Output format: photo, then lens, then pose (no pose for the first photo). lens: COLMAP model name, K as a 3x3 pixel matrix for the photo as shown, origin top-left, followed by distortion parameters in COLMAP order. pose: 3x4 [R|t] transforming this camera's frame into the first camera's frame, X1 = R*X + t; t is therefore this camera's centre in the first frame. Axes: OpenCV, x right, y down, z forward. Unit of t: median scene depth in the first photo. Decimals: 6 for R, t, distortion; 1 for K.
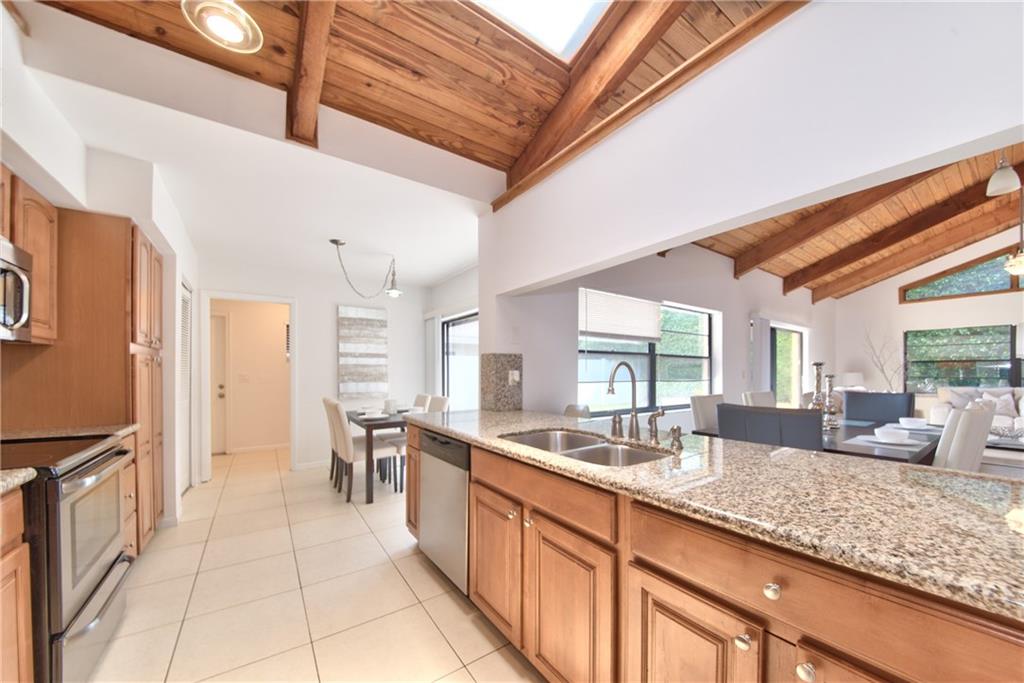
lens RADIAL K [[365.1, 0, 516.5], [0, 365.1, 373.9], [0, 0, 1]] dist [-0.005150, -0.003222]
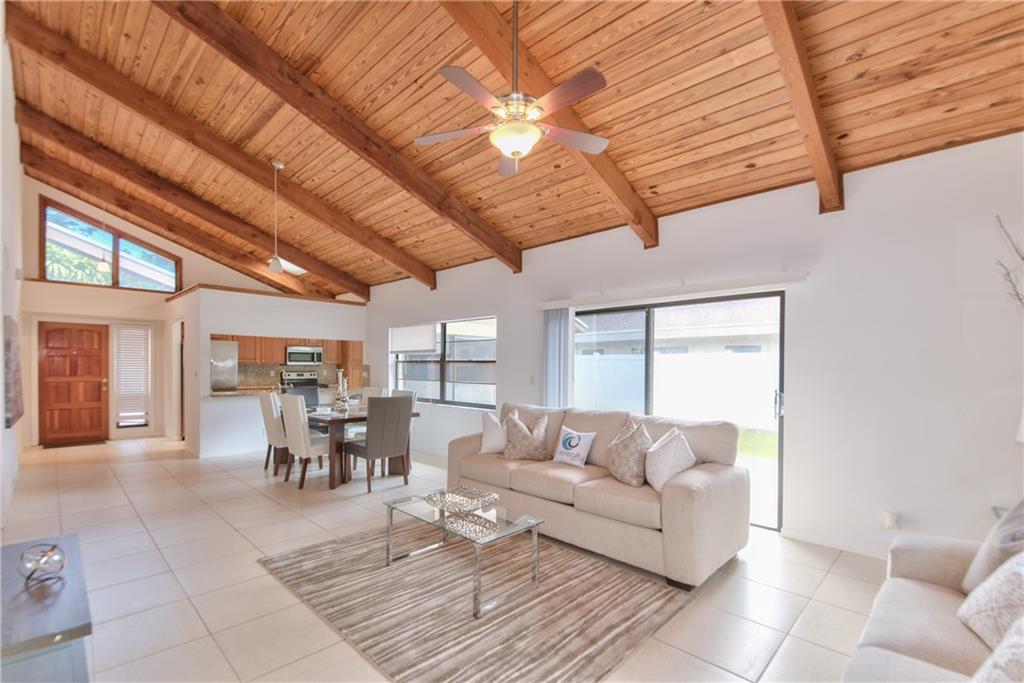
lens RADIAL K [[450.8, 0, 519.4], [0, 450.8, 374.0], [0, 0, 1]] dist [-0.003305, -0.000284]
pose [[0.183492, 0.011016, -0.982959, 1.888818], [-0.014535, 0.999858, 0.008492, -0.022912], [0.982914, 0.012729, 0.183626, 0.890771]]
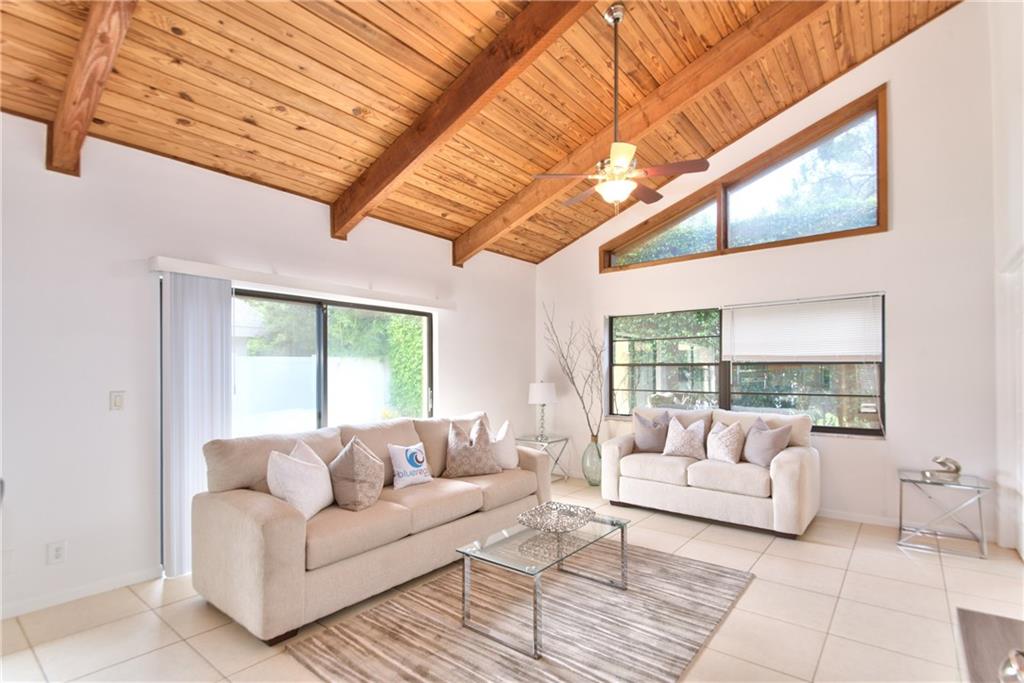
lens RADIAL K [[488.4, 0, 519.2], [0, 488.4, 372.0], [0, 0, 1]] dist [0.033660, -0.005596]
pose [[0.960523, -0.000962, 0.278199, 1.057663], [0.002384, 0.999986, -0.004774, -0.029670], [-0.278191, 0.005249, 0.960511, 0.346170]]
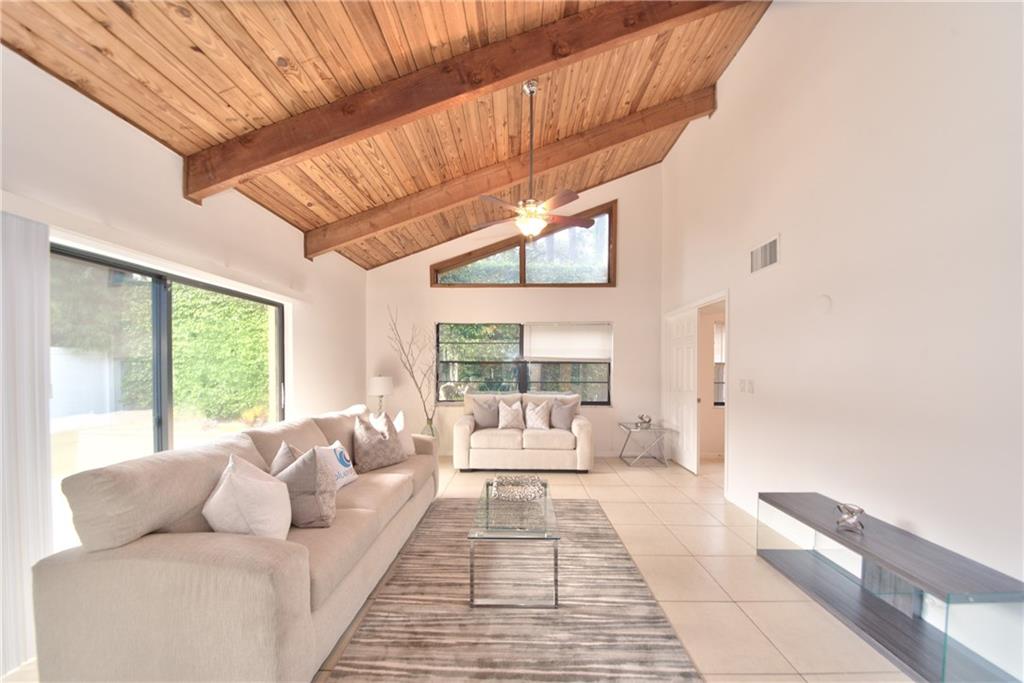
lens RADIAL K [[365.1, 0, 513.9], [0, 365.1, 373.4], [0, 0, 1]] dist [-0.005150, -0.003222]
pose [[0.597289, -0.011544, 0.801943, 0.832764], [0.000871, 0.999905, 0.013745, -0.030620], [-0.802026, -0.007512, 0.597242, 0.604611]]
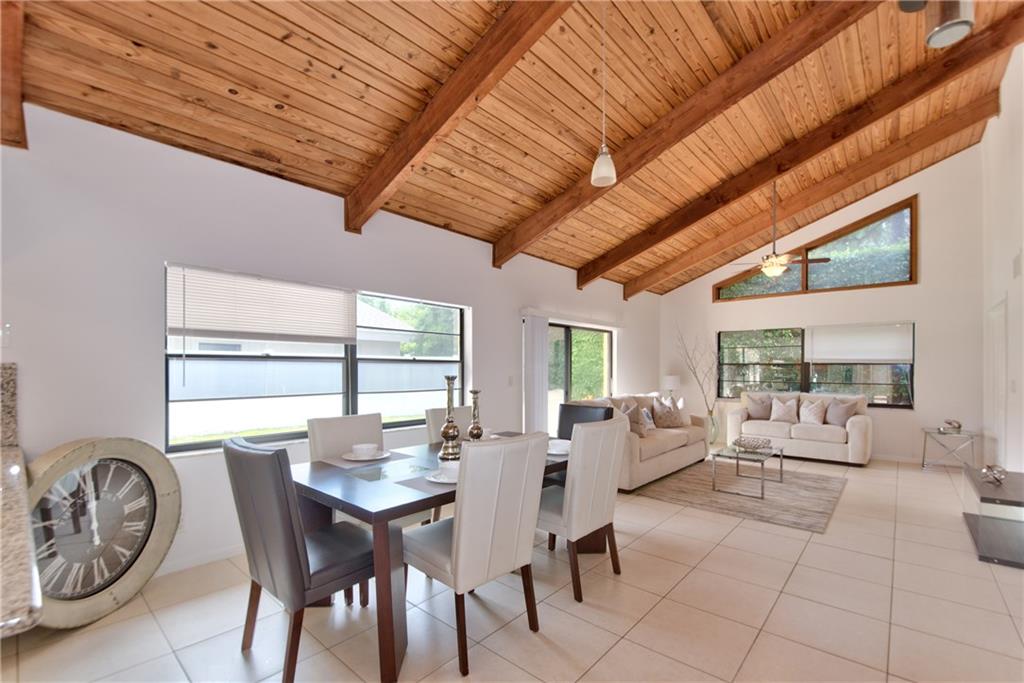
lens RADIAL K [[439.4, 0, 504.2], [0, 439.4, 376.3], [0, 0, 1]] dist [-0.007016, -0.003281]
pose [[0.978479, -0.000881, 0.206344, 0.456473], [-0.001329, 0.999943, 0.010570, -0.022391], [-0.206341, -0.010617, 0.978423, -0.001400]]
